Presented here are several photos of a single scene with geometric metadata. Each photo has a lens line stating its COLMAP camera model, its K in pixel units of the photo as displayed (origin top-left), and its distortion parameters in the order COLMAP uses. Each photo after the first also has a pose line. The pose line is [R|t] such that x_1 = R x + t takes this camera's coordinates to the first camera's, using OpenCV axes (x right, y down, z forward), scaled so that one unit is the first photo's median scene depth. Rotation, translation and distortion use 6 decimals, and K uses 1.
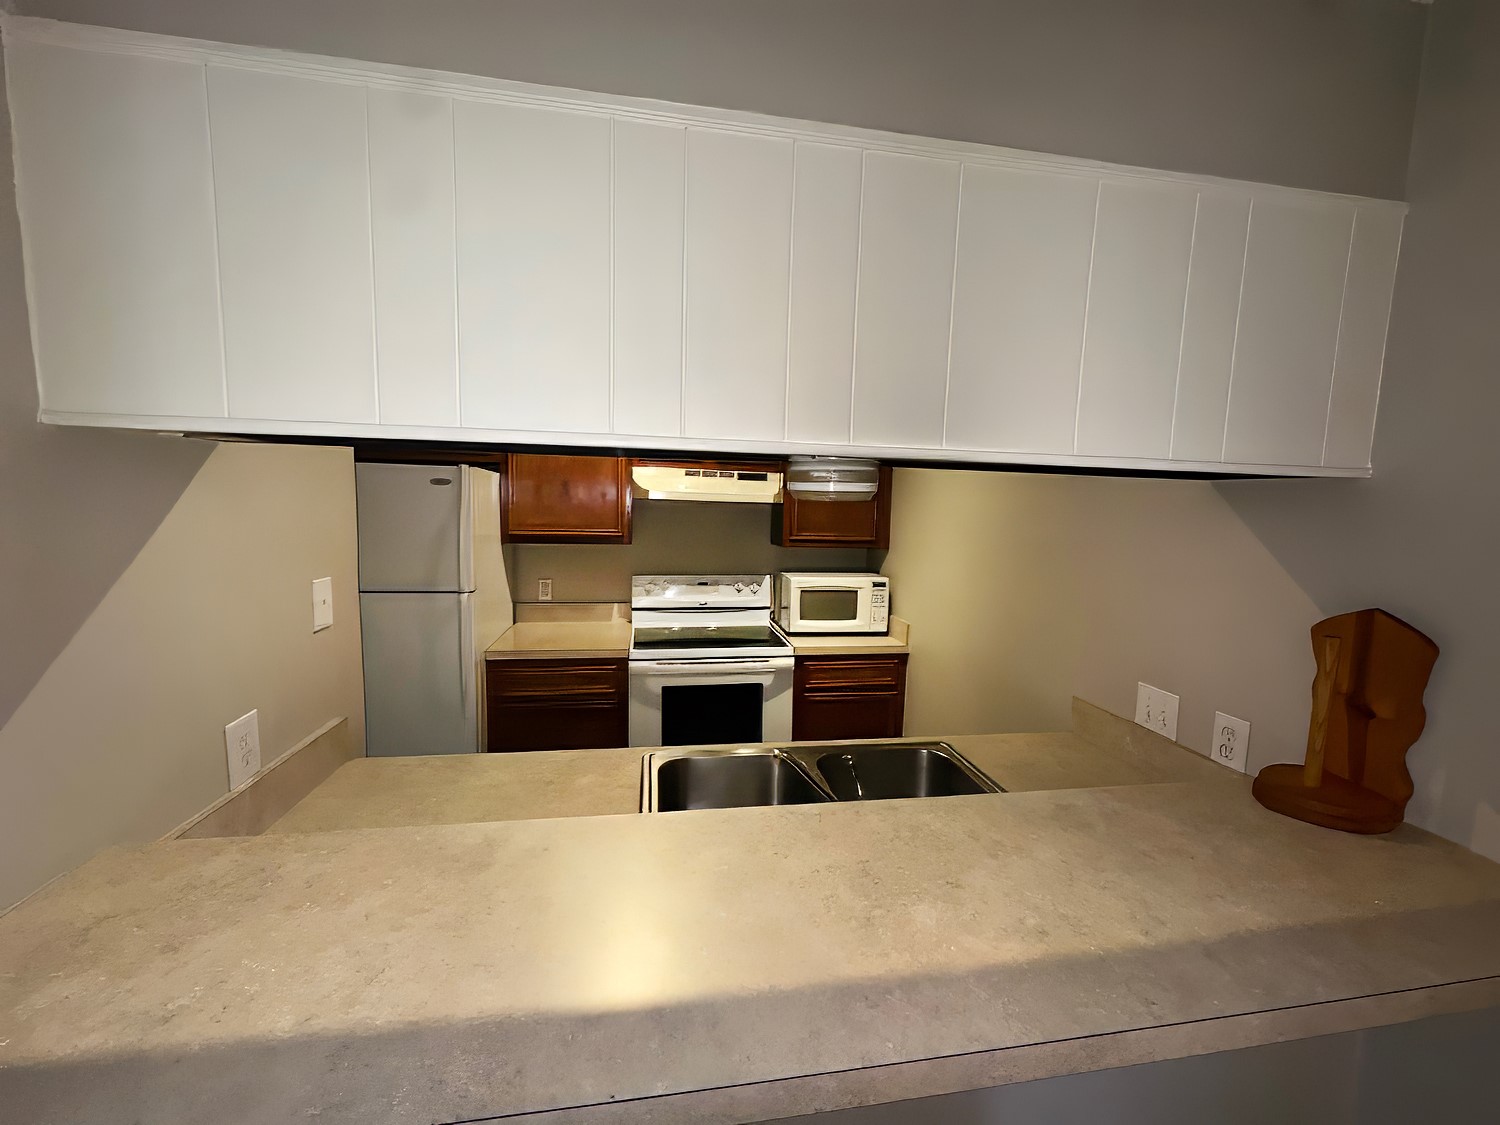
lens RADIAL K [[588.9, 0, 750.0], [0, 588.9, 562.5], [0, 0, 1]] dist [0.000358, 0.000075]
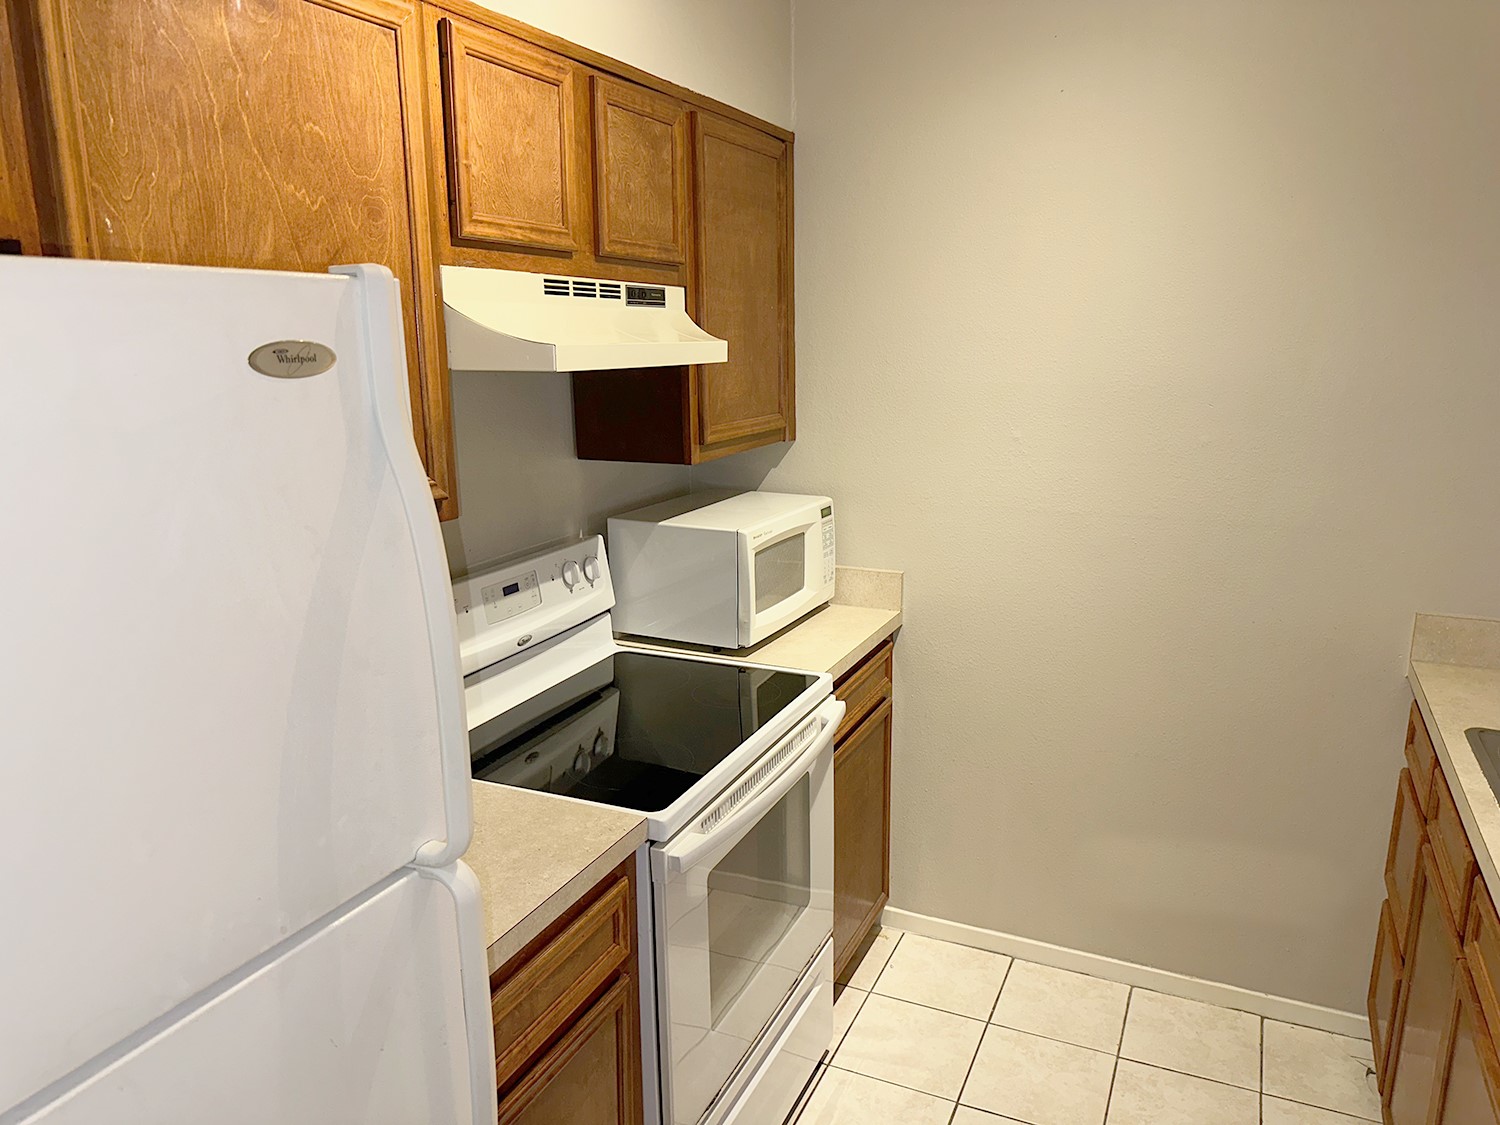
lens RADIAL K [[1067.2, 0, 750.0], [0, 1067.2, 562.5], [0, 0, 1]] dist [0.004752, -0.002115]
pose [[0.568390, -0.200047, 0.798069, -0.554408], [0.100868, 0.979616, 0.173716, -0.085953], [-0.816552, -0.018239, 0.576983, 0.515205]]
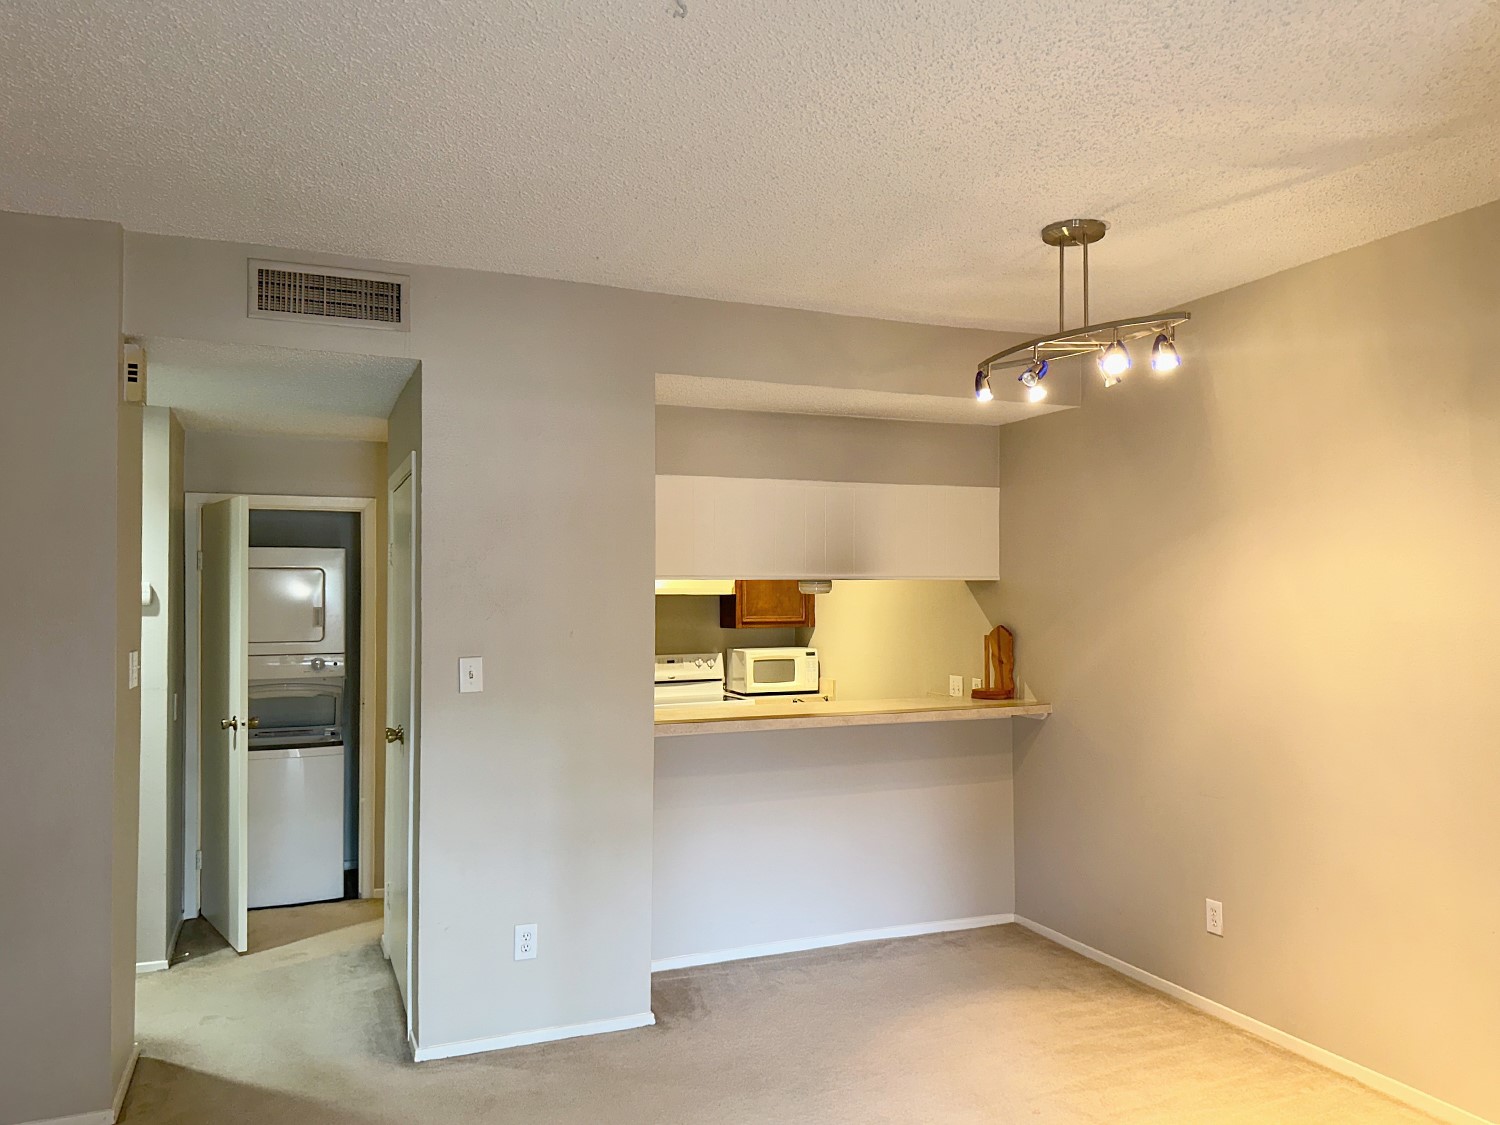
lens RADIAL K [[1067.2, 0, 750.0], [0, 1067.2, 562.5], [0, 0, 1]] dist [0.004752, -0.002115]
pose [[0.973547, -0.026319, 0.226965, -0.440051], [0.053884, 0.991772, -0.116125, 0.103847], [-0.222042, 0.125283, 0.966955, -1.273224]]
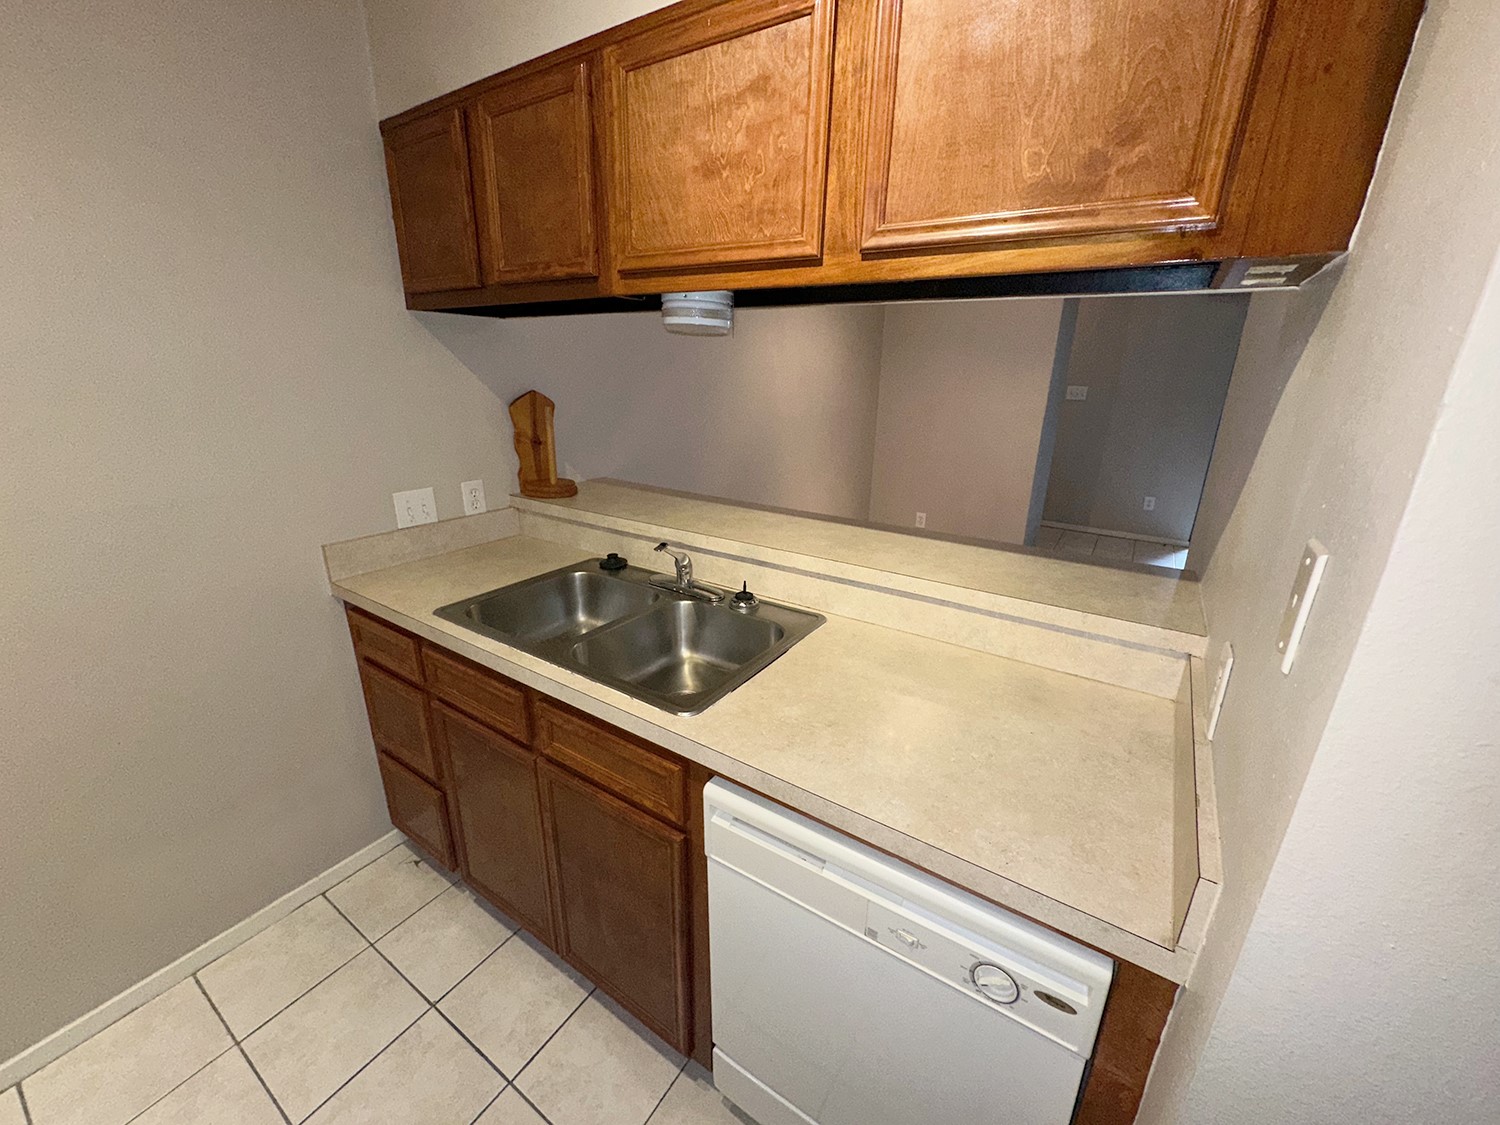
lens RADIAL K [[604.0, 0, 750.0], [0, 604.0, 562.5], [0, 0, 1]] dist [0.001440, 0.000275]
pose [[-0.729707, -0.254772, 0.634522, -0.309919], [0.033902, 0.913368, 0.405722, -0.063559], [-0.682919, 0.317570, -0.657854, 0.669816]]
